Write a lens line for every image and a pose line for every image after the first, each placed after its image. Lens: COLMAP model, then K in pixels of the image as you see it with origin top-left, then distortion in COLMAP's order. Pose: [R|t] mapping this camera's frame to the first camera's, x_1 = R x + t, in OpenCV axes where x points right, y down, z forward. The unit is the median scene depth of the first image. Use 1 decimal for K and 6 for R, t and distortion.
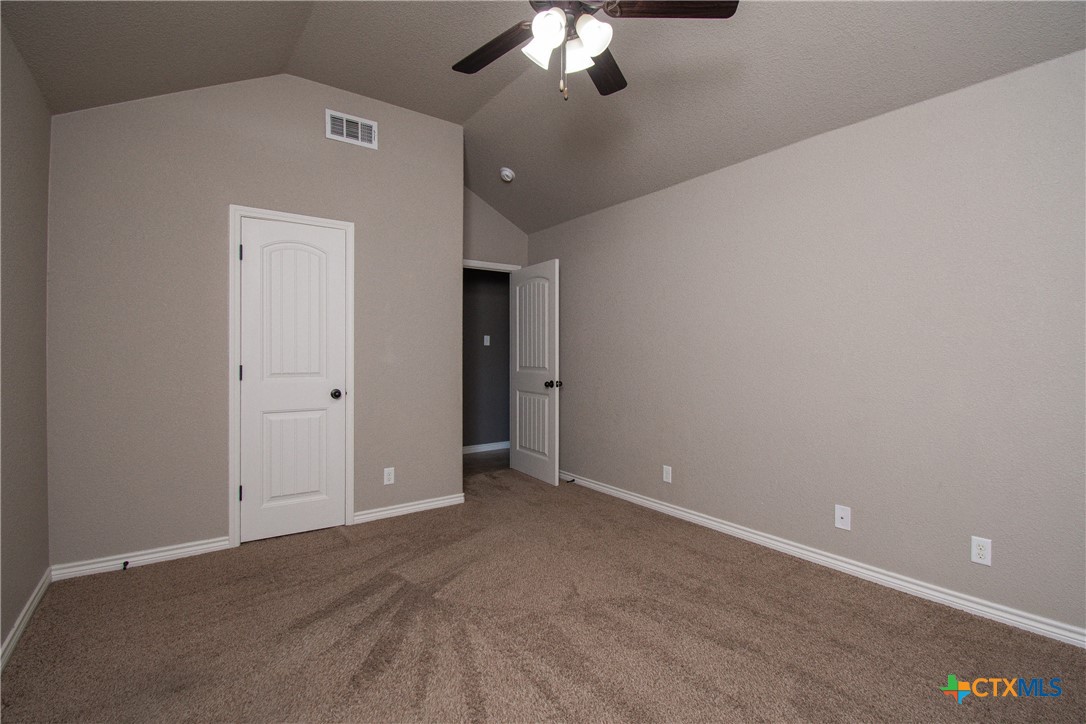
lens RADIAL K [[500.0, 0, 540.8], [0, 500.0, 351.7], [0, 0, 1]] dist [0.020055, -0.019130]
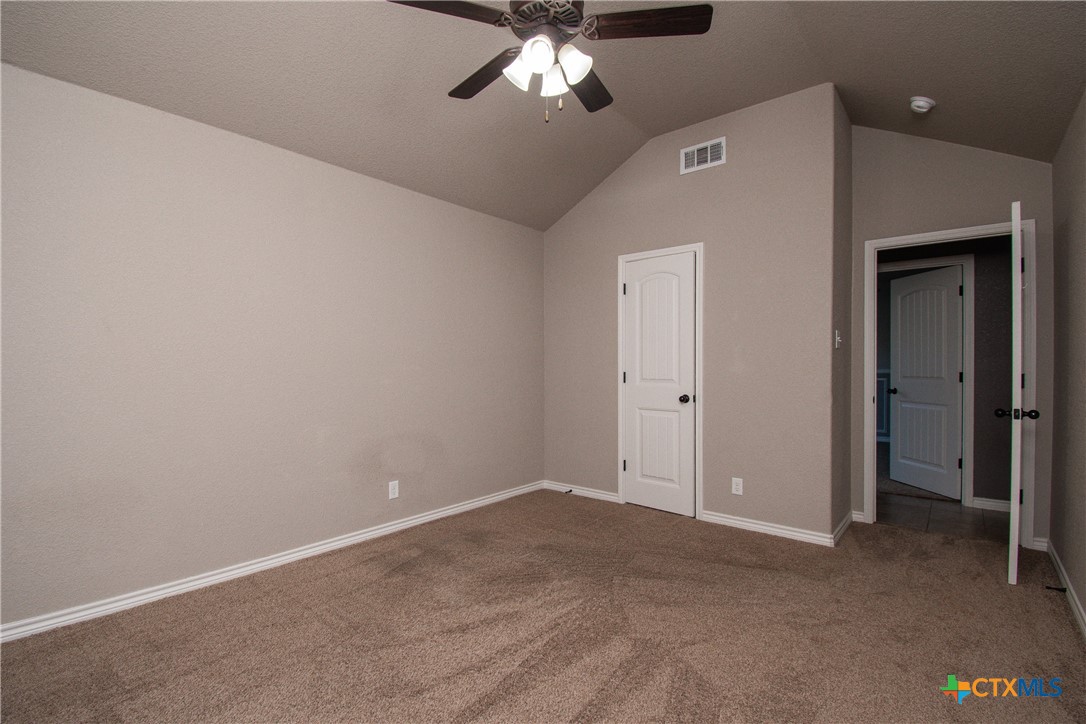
lens RADIAL K [[506.9, 0, 543.0], [0, 506.9, 362.0], [0, 0, 1]] dist [0.001244, -0.011862]
pose [[0.245225, -0.000394, -0.969466, 0.624891], [0.007909, 0.999967, 0.001594, -0.003047], [0.969434, -0.008059, 0.245220, 0.413254]]
